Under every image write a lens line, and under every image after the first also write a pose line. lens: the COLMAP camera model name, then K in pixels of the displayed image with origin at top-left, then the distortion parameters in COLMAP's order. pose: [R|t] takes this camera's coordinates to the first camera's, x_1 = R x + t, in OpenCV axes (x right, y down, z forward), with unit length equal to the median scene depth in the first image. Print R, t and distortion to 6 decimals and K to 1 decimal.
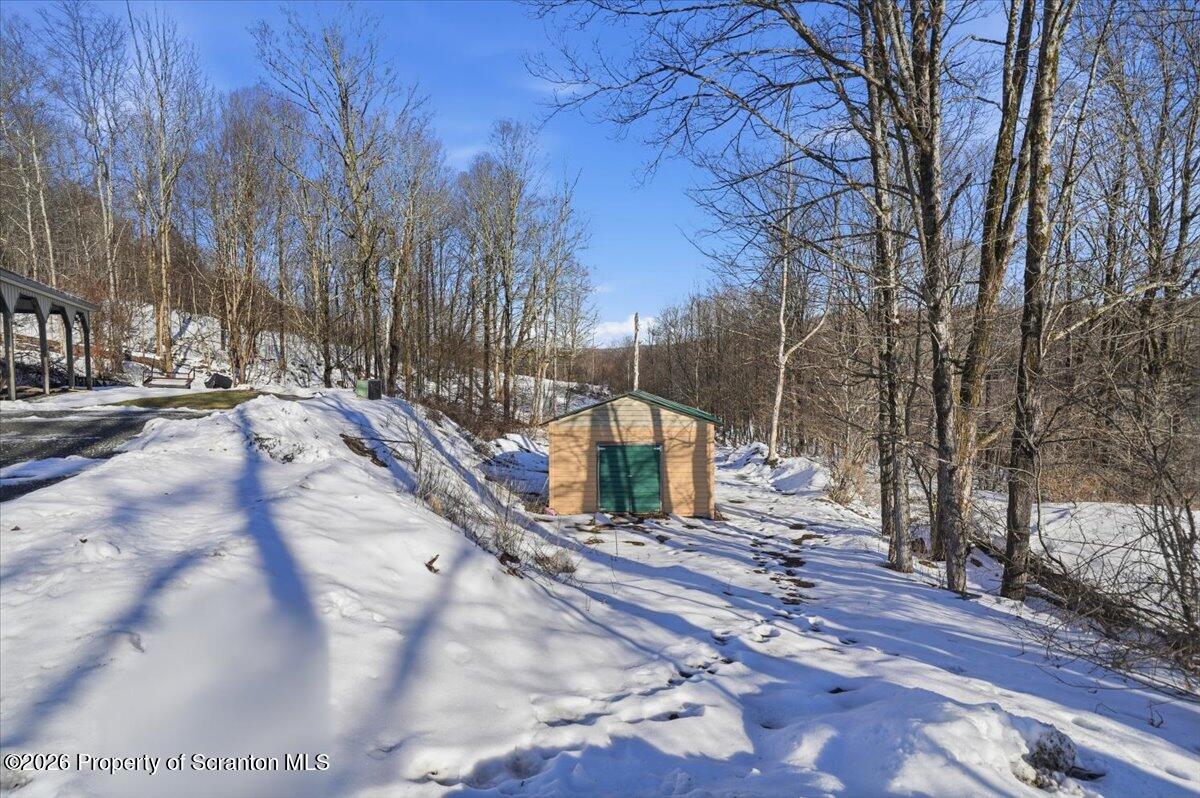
lens RADIAL K [[594.4, 0, 595.7], [0, 594.4, 398.5], [0, 0, 1]] dist [-0.073088, 0.032348]
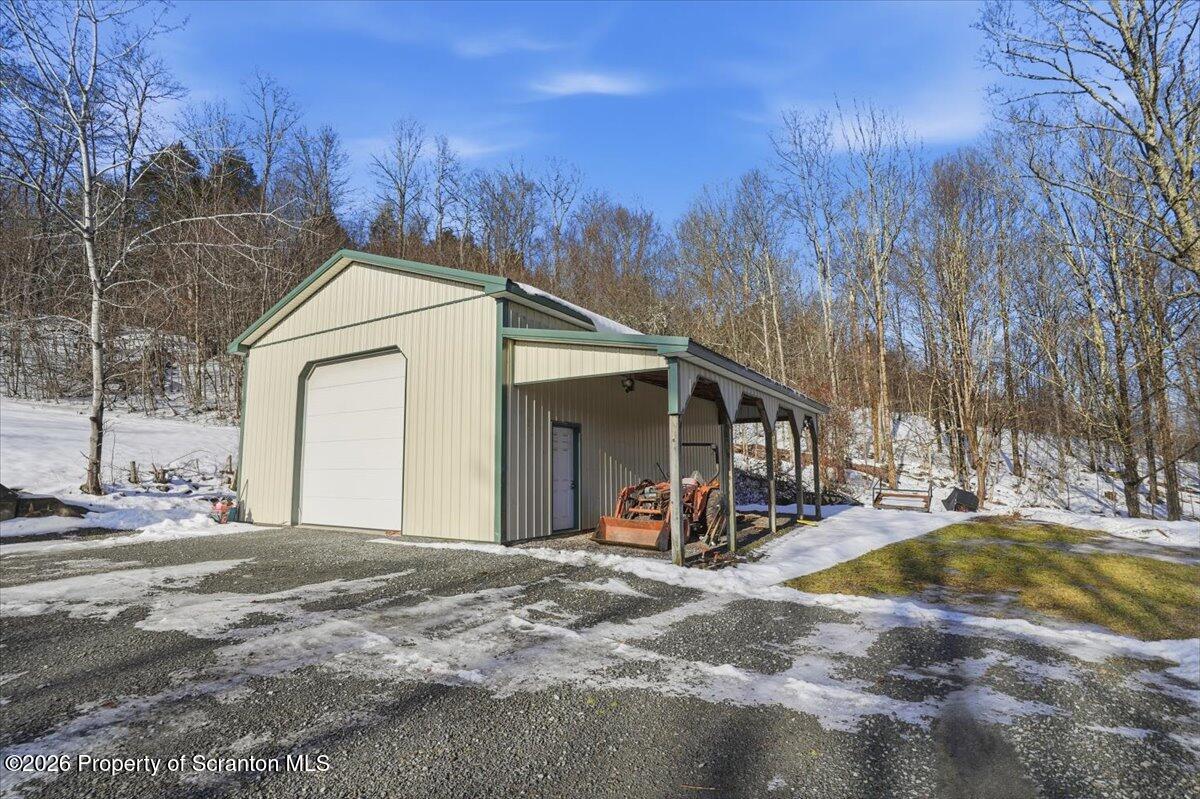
lens RADIAL K [[594.4, 0, 595.7], [0, 594.4, 399.0], [0, 0, 1]] dist [-0.073088, 0.032348]
pose [[0.479683, -0.103820, -0.871278, -0.245235], [-0.041737, 0.989152, -0.140844, -0.035592], [0.876449, 0.103925, 0.470146, 0.264707]]
